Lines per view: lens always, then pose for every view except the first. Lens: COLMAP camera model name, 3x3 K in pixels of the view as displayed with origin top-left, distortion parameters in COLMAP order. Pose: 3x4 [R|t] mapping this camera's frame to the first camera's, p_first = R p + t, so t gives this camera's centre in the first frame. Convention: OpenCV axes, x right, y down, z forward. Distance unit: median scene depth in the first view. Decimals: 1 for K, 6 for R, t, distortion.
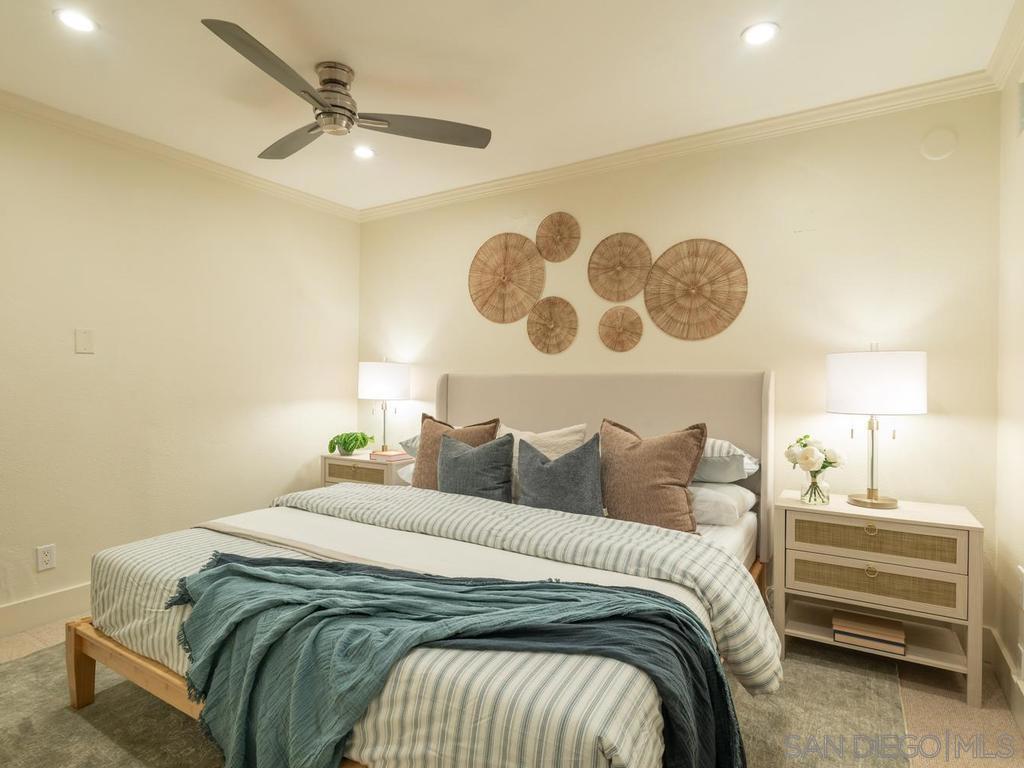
lens RADIAL K [[555.4, 0, 513.0], [0, 555.4, 383.1], [0, 0, 1]] dist [-0.019847, -0.001034]
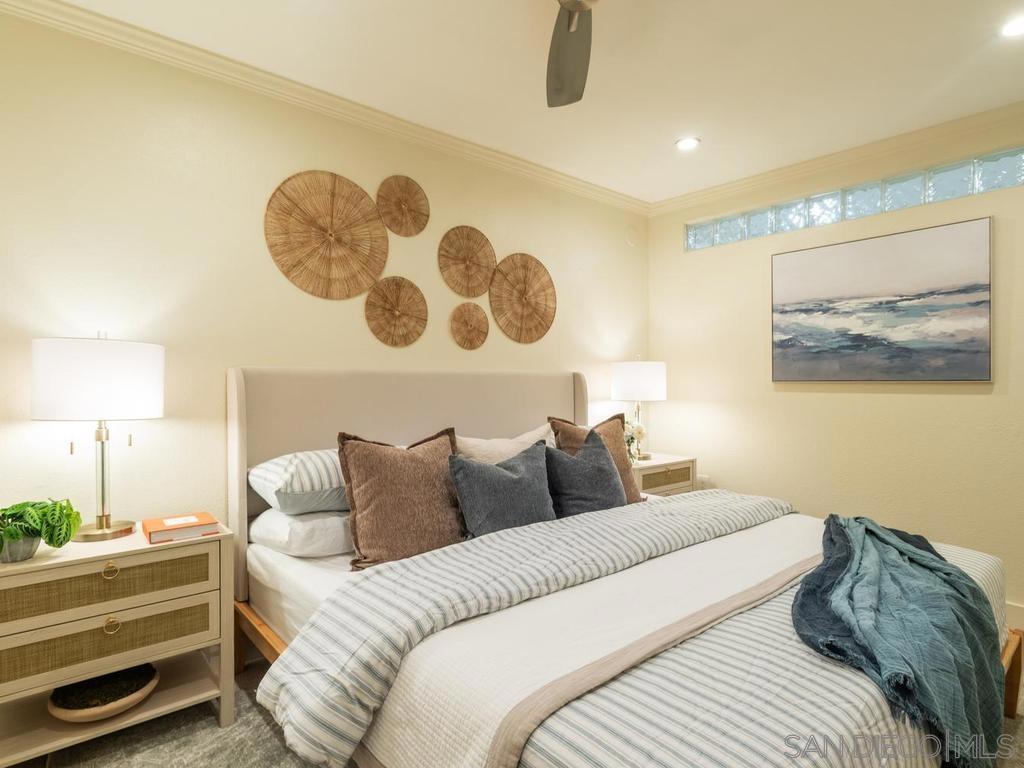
lens RADIAL K [[555.4, 0, 512.6], [0, 555.4, 383.6], [0, 0, 1]] dist [-0.019847, -0.001034]
pose [[0.297776, -0.009544, 0.954588, -0.682703], [0.000909, 0.999952, 0.009714, -0.006450], [-0.954635, -0.002025, 0.297770, 0.617366]]
